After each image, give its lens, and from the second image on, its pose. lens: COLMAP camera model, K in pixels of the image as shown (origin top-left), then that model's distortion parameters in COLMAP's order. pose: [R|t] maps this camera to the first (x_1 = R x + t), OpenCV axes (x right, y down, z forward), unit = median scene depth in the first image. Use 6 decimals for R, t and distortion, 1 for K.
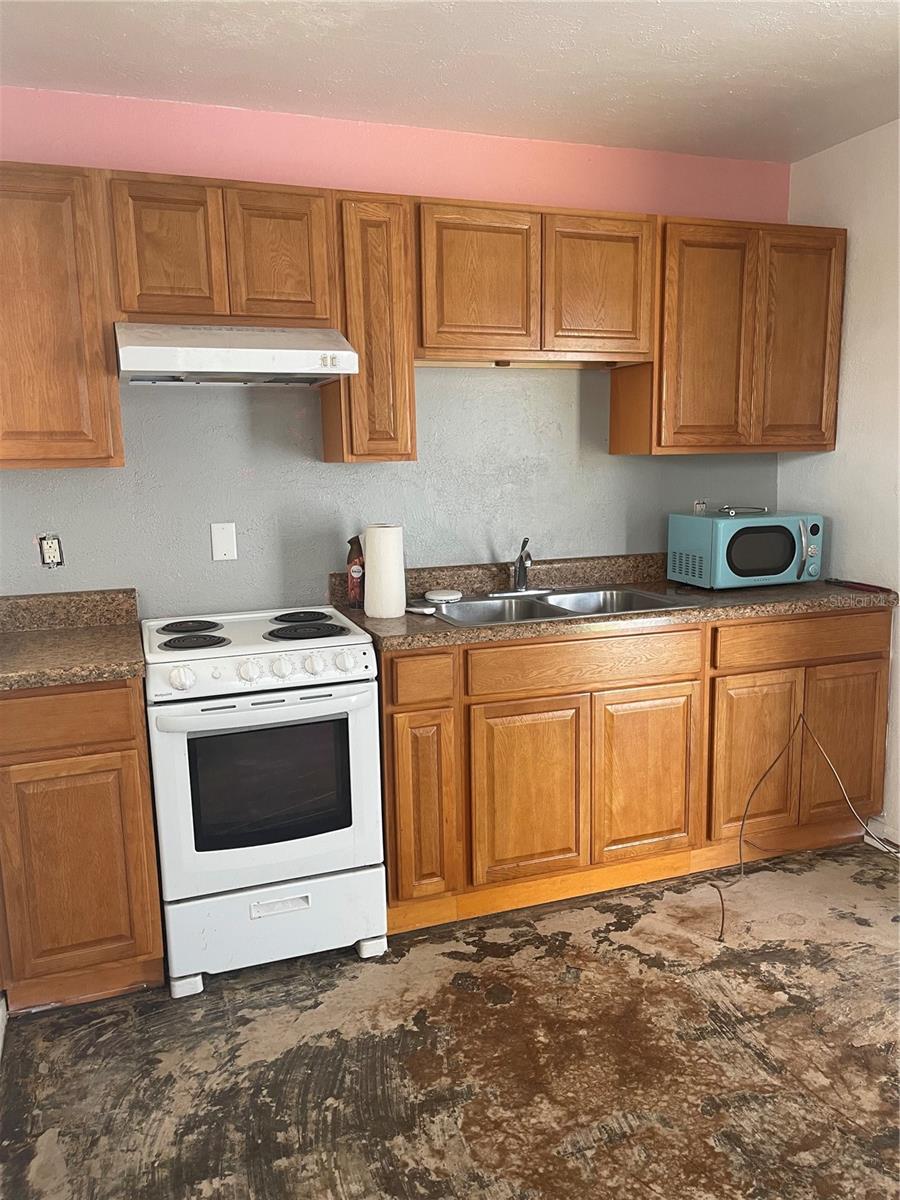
lens RADIAL K [[906.0, 0, 451.3], [0, 906.0, 603.0], [0, 0, 1]] dist [0.078444, -0.101601]
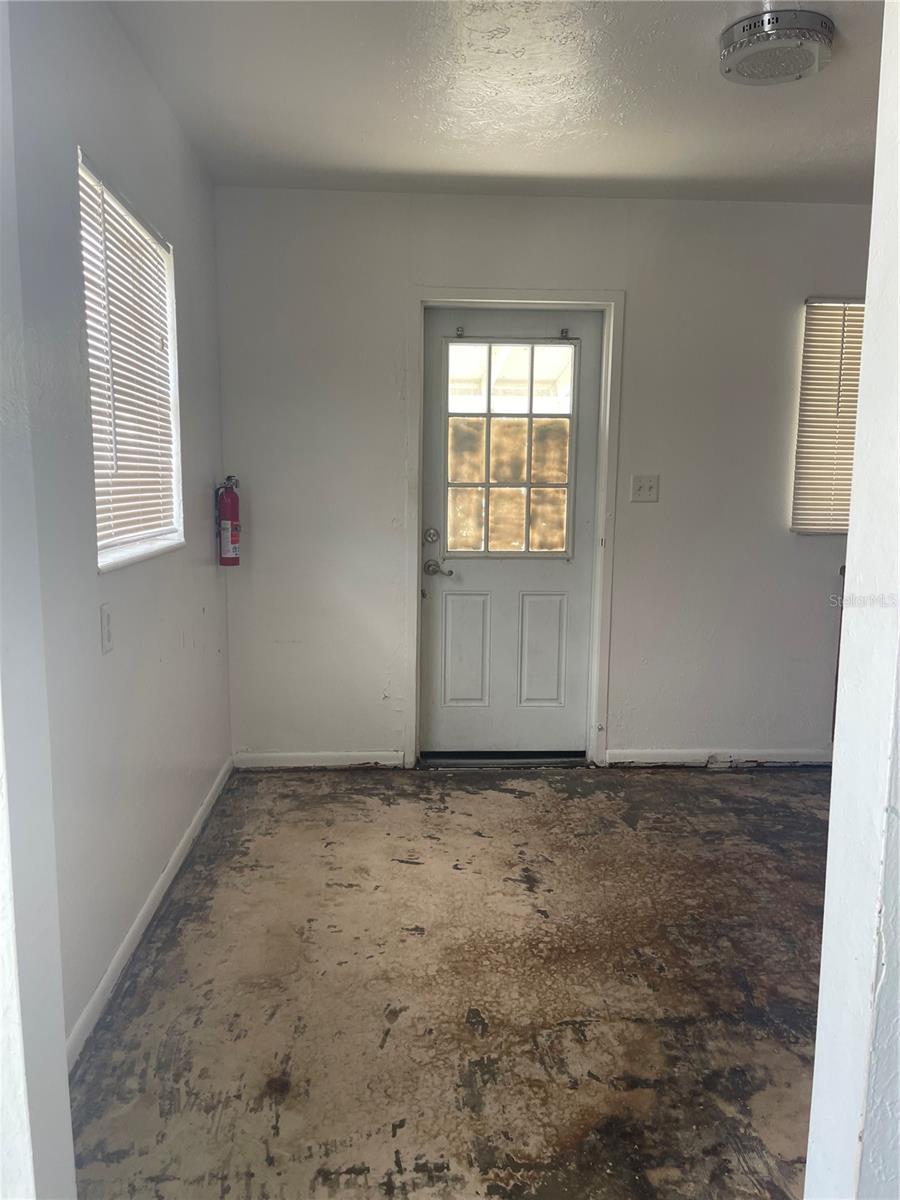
lens RADIAL K [[906.0, 0, 440.5], [0, 906.0, 605.8], [0, 0, 1]] dist [0.078444, -0.101601]
pose [[-0.300160, 0.154149, -0.941351, 1.332313], [-0.152668, 0.966372, 0.206926, -0.093018], [0.941592, 0.205825, -0.266533, 0.644721]]
